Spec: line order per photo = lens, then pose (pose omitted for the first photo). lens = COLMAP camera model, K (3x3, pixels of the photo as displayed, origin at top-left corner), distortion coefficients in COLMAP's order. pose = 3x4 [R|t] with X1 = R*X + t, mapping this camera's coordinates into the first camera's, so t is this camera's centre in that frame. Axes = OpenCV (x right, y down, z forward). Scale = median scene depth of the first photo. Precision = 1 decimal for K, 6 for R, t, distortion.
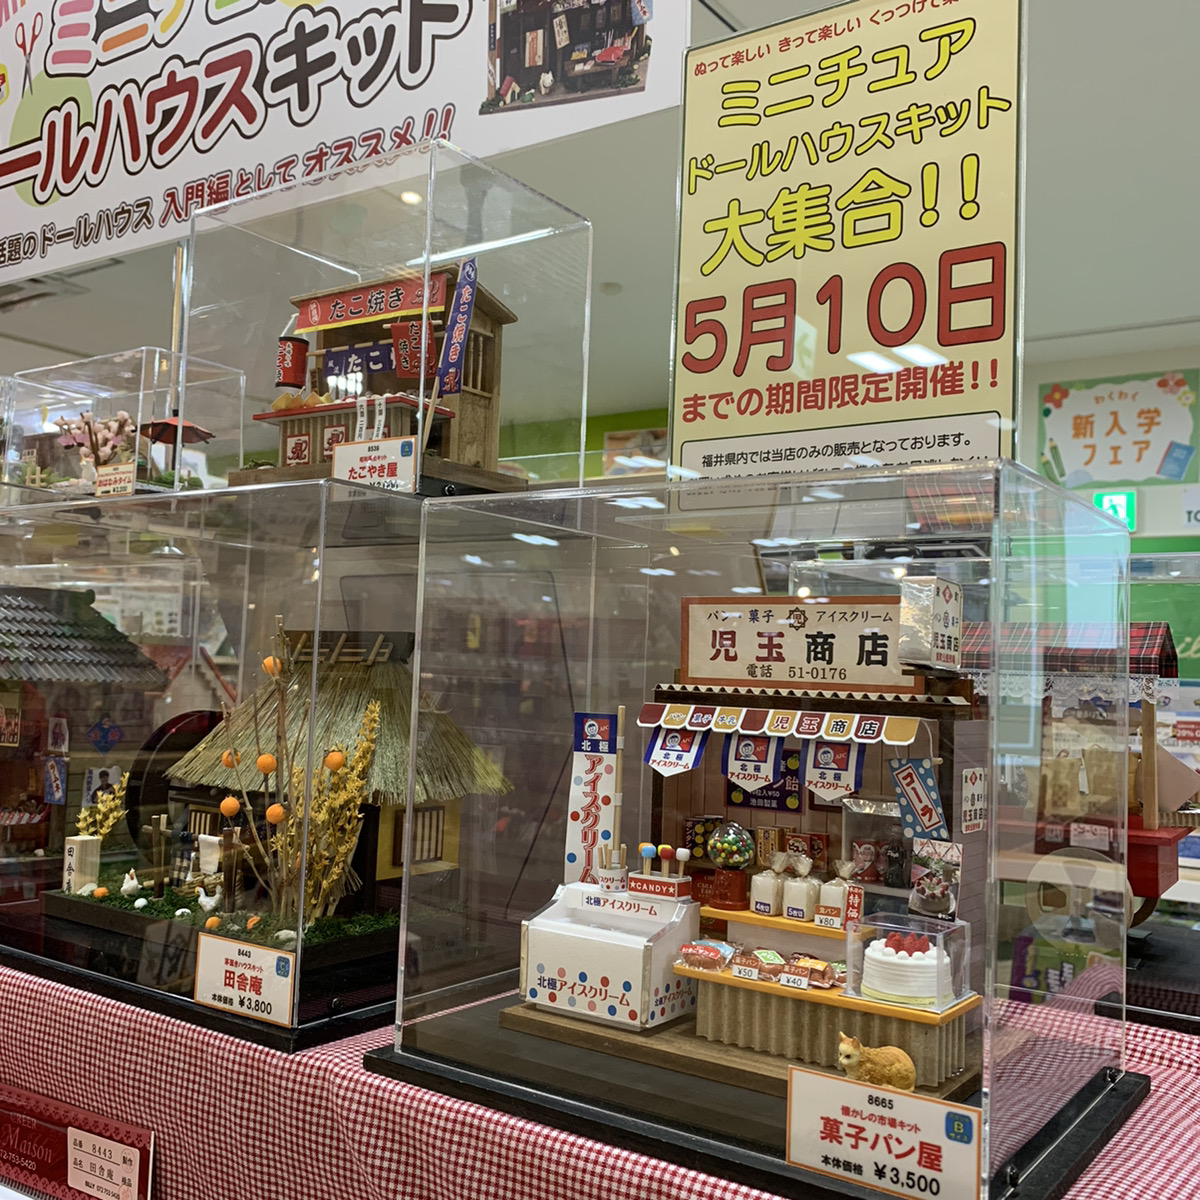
lens RADIAL K [[1233.2, 0, 598.4], [0, 1233.2, 581.0], [0, 0, 1]] dist [0.078998, -0.245275]
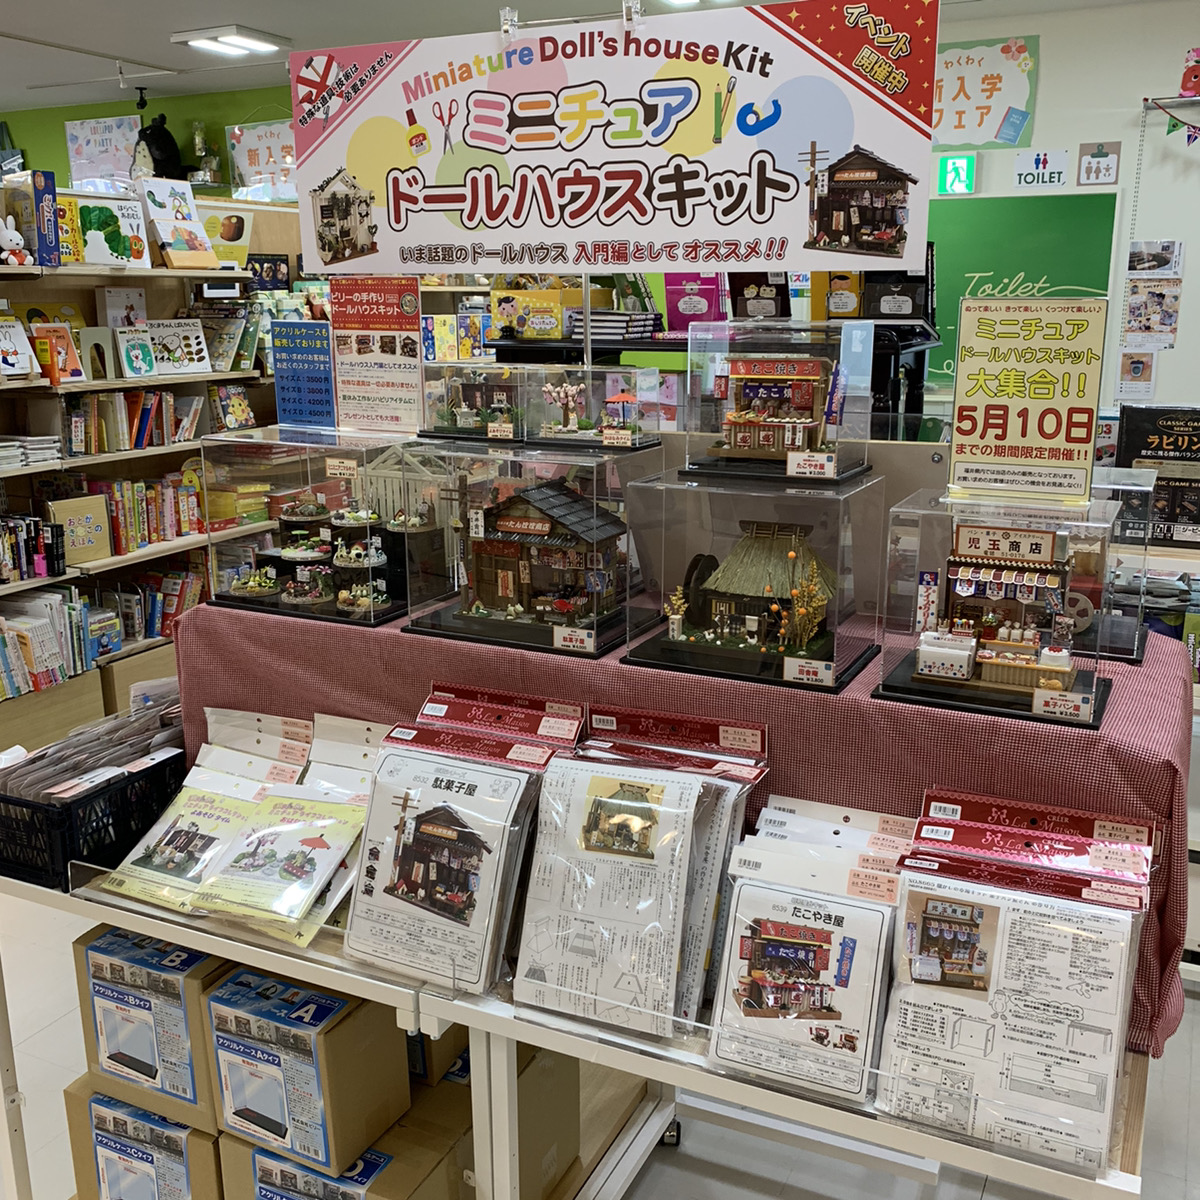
lens RADIAL K [[1233.2, 0, 598.4], [0, 1233.2, 581.0], [0, 0, 1]] dist [0.078998, -0.245275]
pose [[0.988104, -0.070156, 0.136856, -1.062761], [0.026170, 0.953613, 0.299894, -0.686863], [-0.151547, -0.292745, 0.944105, -1.426804]]
